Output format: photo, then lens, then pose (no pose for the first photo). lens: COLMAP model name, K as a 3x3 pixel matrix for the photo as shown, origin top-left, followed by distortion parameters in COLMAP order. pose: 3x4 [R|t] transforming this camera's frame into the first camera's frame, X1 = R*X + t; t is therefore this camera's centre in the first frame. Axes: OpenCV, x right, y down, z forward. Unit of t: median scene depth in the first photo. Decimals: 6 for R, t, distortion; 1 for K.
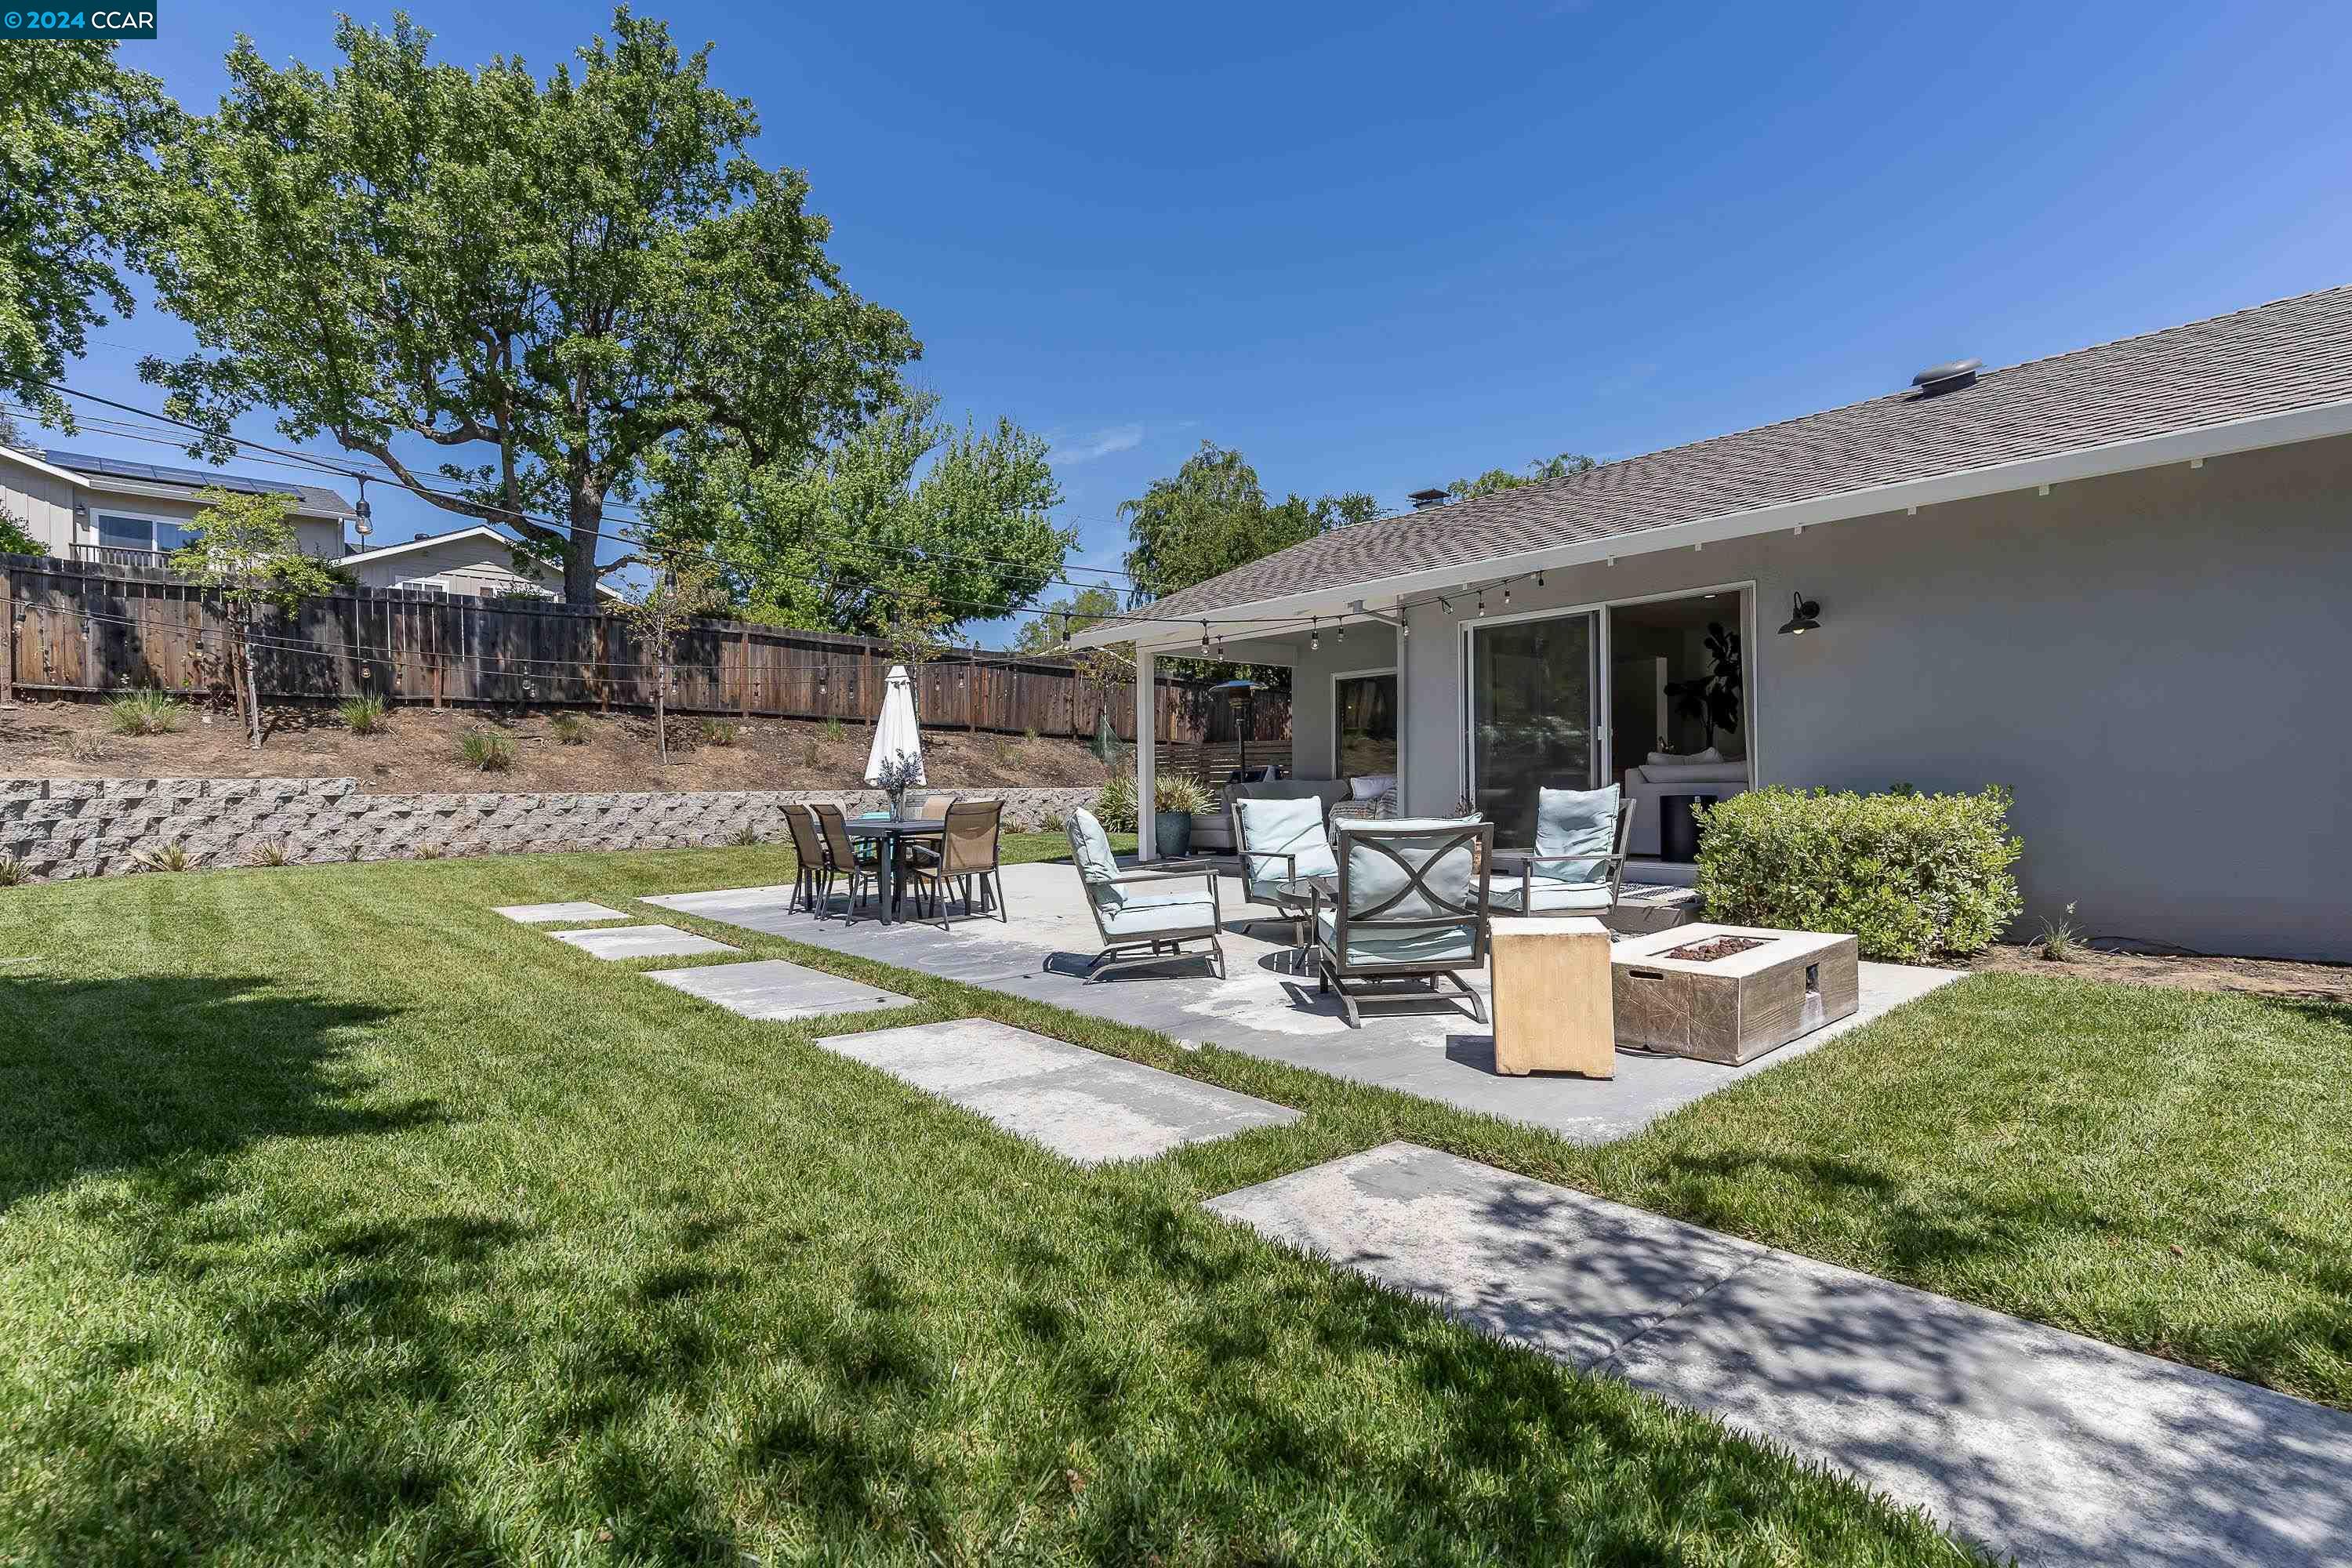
lens RADIAL K [[1101.7, 0, 1170.6], [0, 1101.7, 795.2], [0, 0, 1]] dist [0.002785, 0.000614]
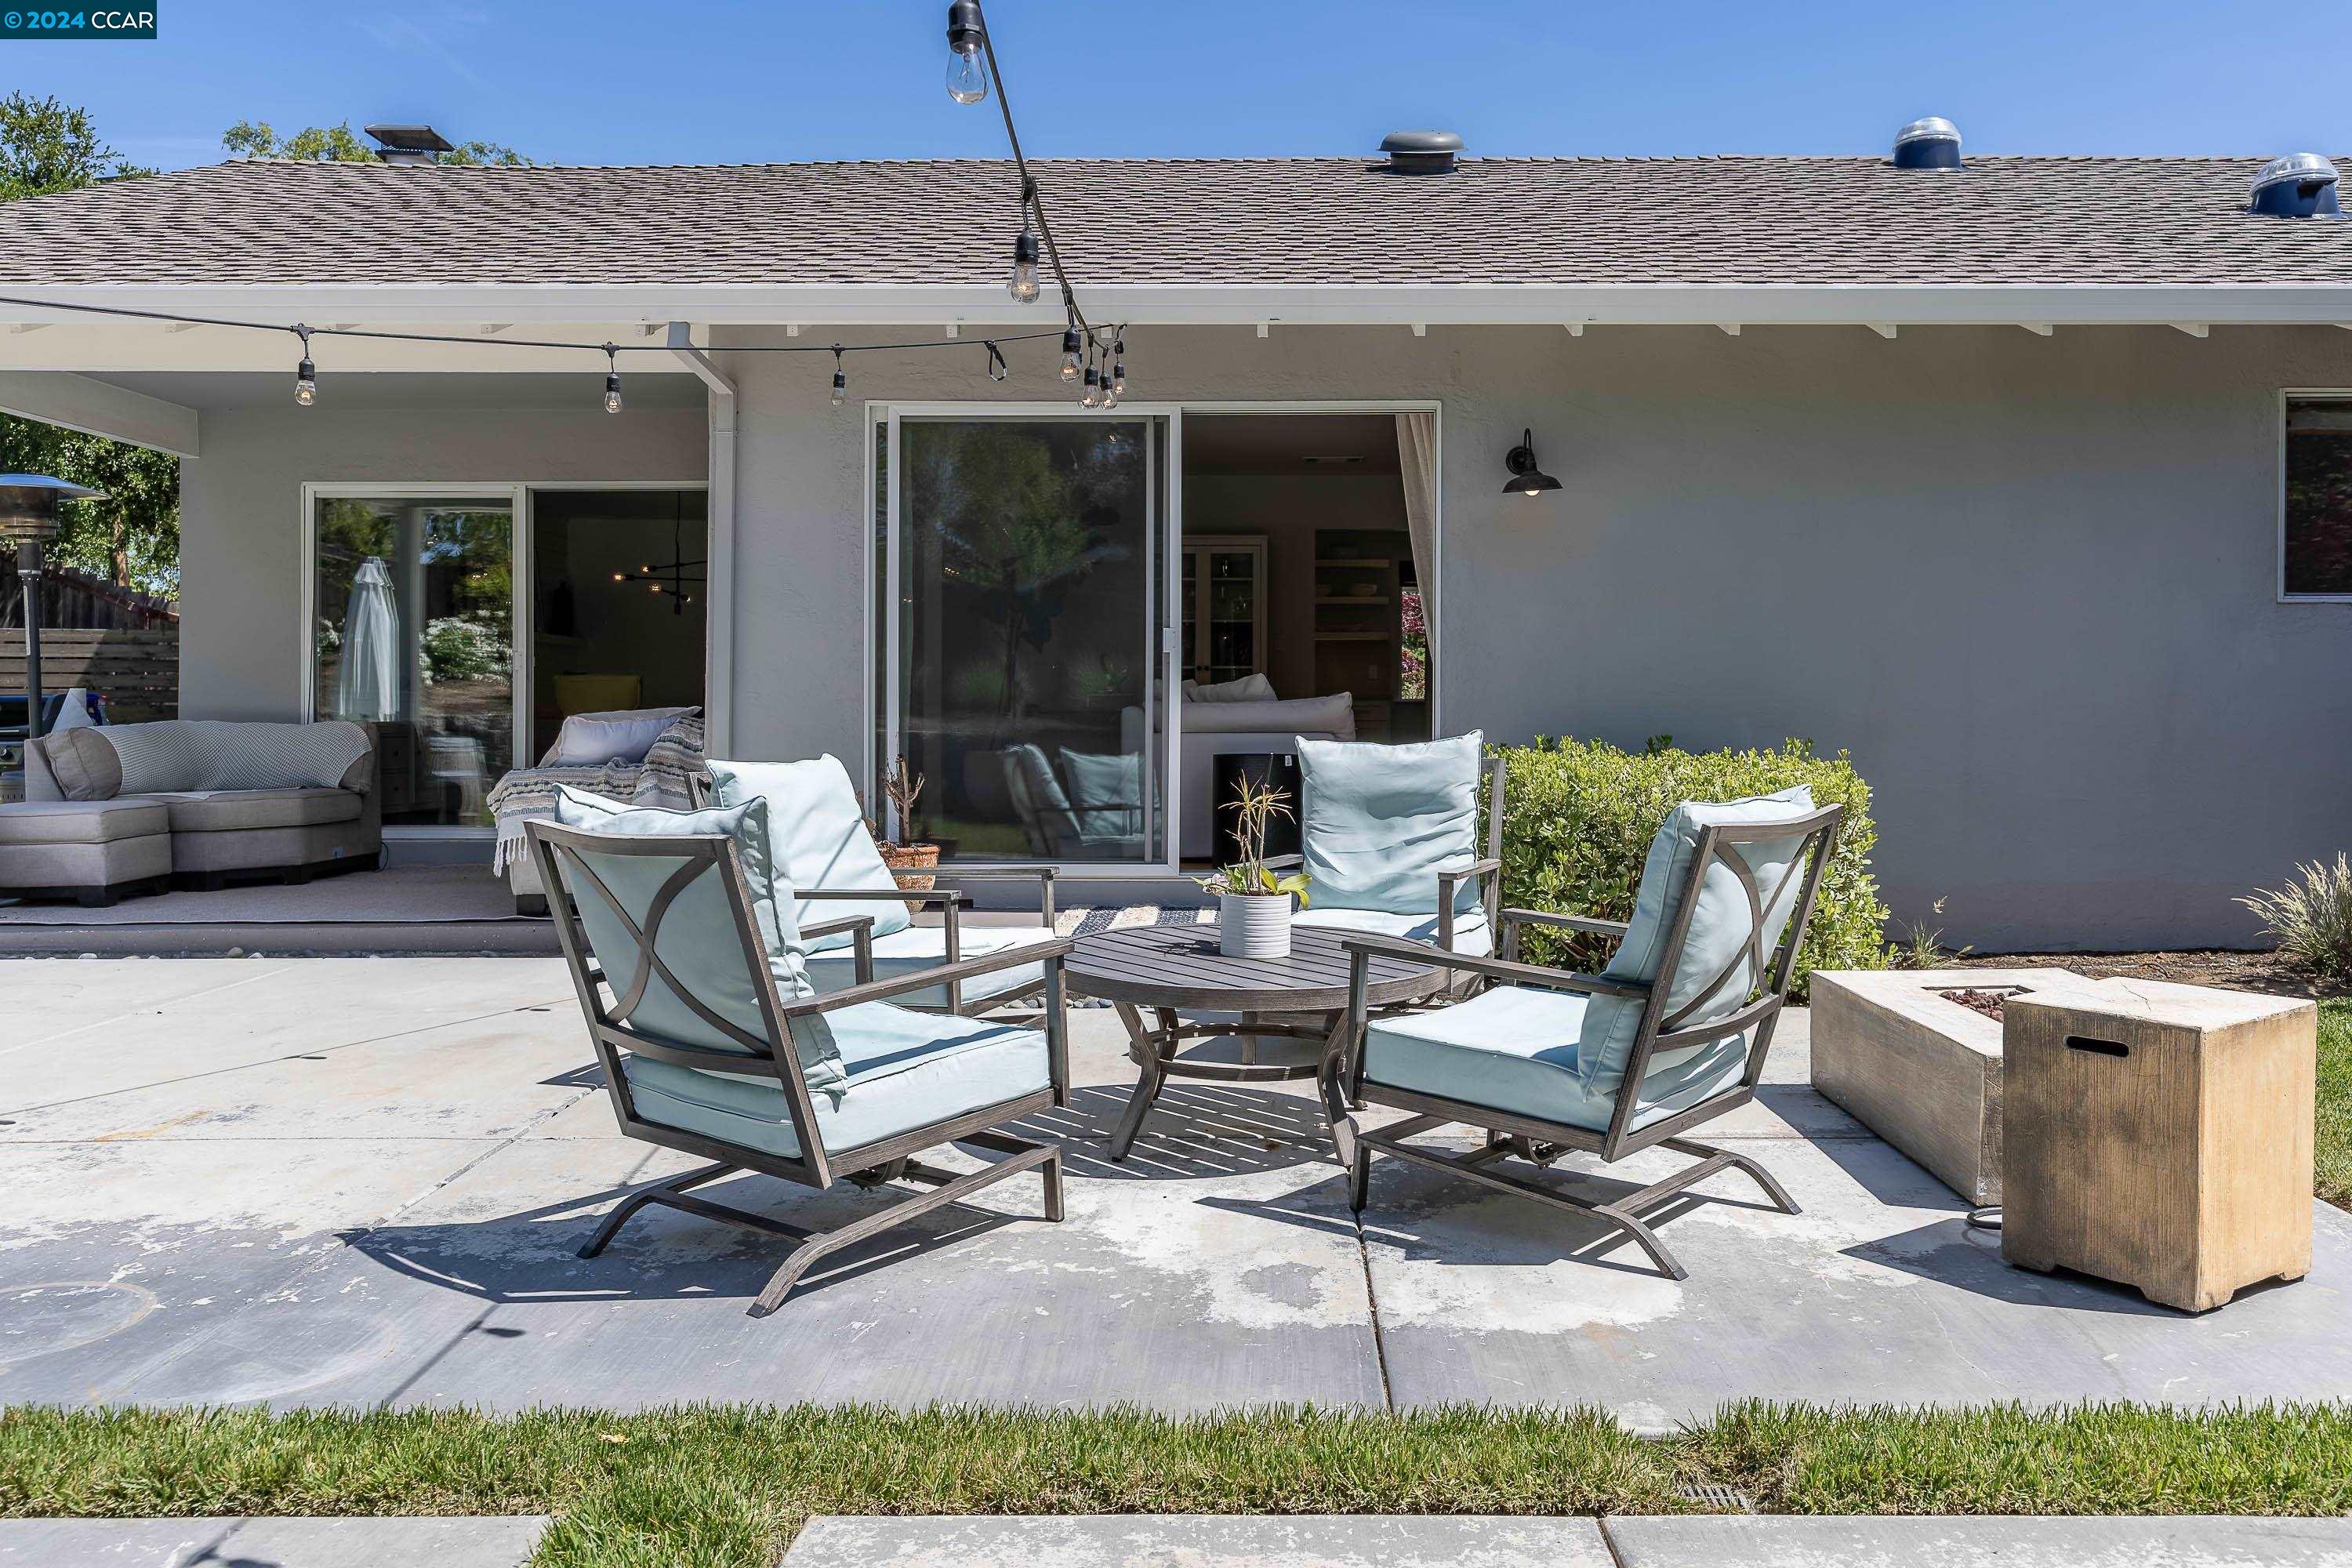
lens RADIAL K [[1848.2, 0, 1176.0], [0, 1848.2, 784.0], [0, 0, 1]] dist [-0.014787, -0.003713]
pose [[0.658577, -0.010826, 0.752436, -0.335712], [0.000089, 0.999898, 0.014309, 0.002091], [-0.752514, -0.009356, 0.658510, 0.433388]]
